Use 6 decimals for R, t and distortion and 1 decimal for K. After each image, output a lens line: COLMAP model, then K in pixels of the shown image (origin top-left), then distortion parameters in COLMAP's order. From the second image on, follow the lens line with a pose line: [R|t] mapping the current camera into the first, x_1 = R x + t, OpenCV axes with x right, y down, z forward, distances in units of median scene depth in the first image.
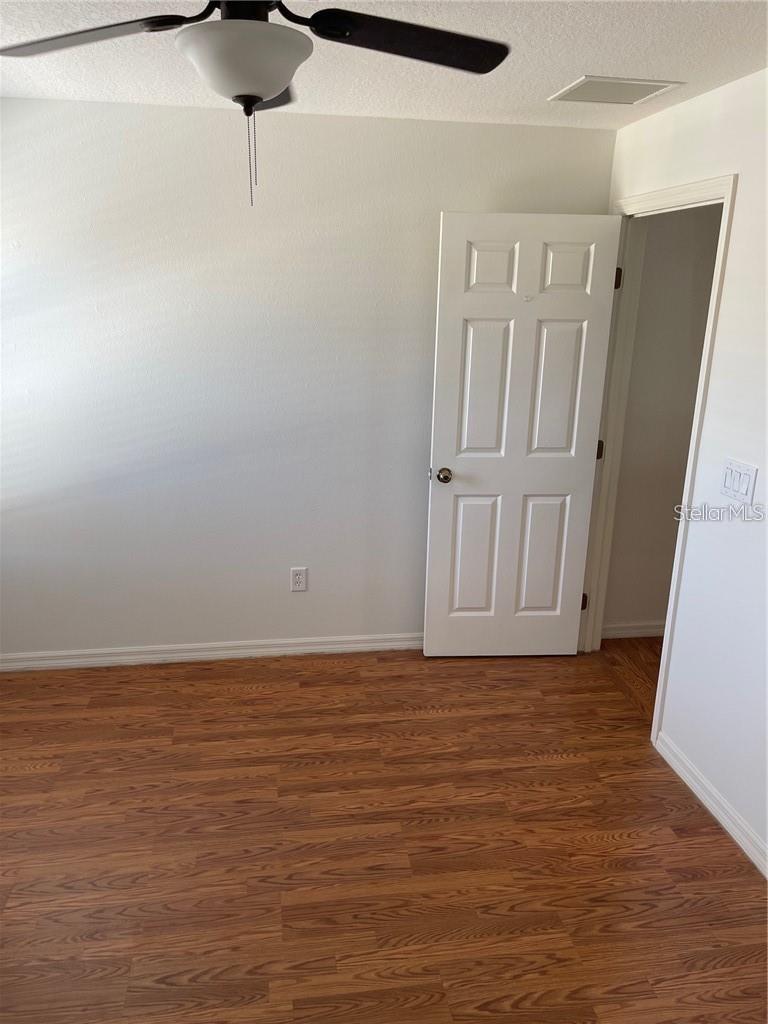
lens RADIAL K [[776.6, 0, 381.3], [0, 776.6, 510.7], [0, 0, 1]] dist [-0.001604, -0.030272]
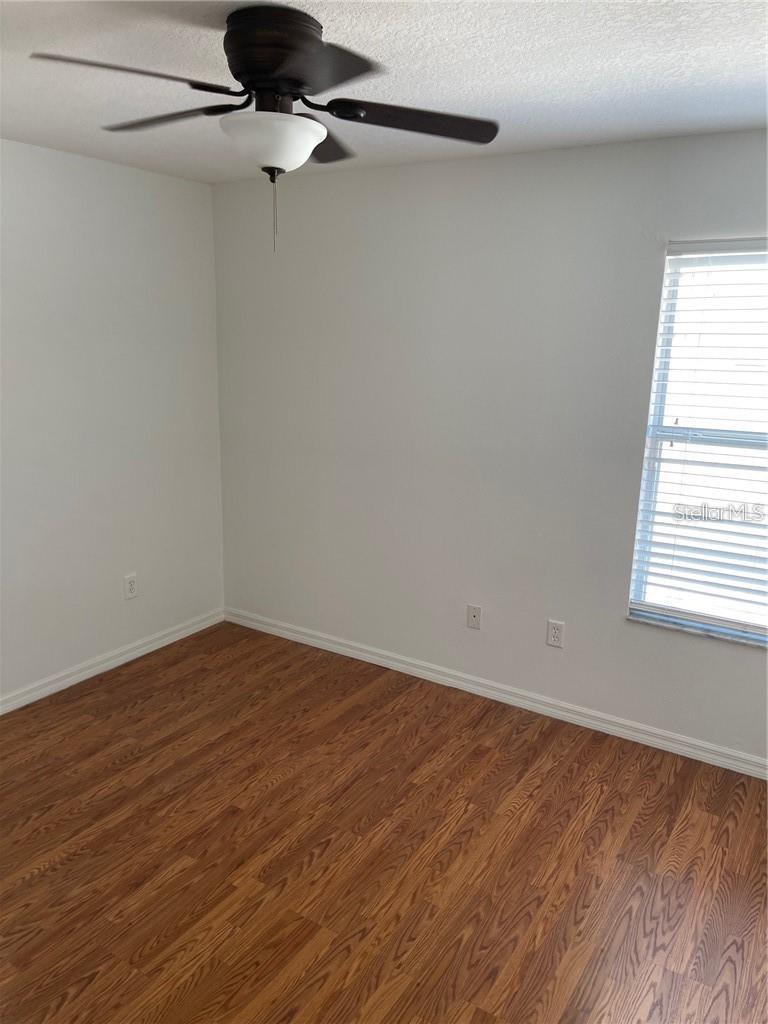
lens RADIAL K [[776.6, 0, 388.8], [0, 776.6, 512.5], [0, 0, 1]] dist [-0.001604, -0.030272]
pose [[-0.668384, 0.132465, -0.731926, 0.504189], [-0.231505, 0.898093, 0.373945, -0.387859], [0.706872, 0.419383, -0.569605, 1.486747]]
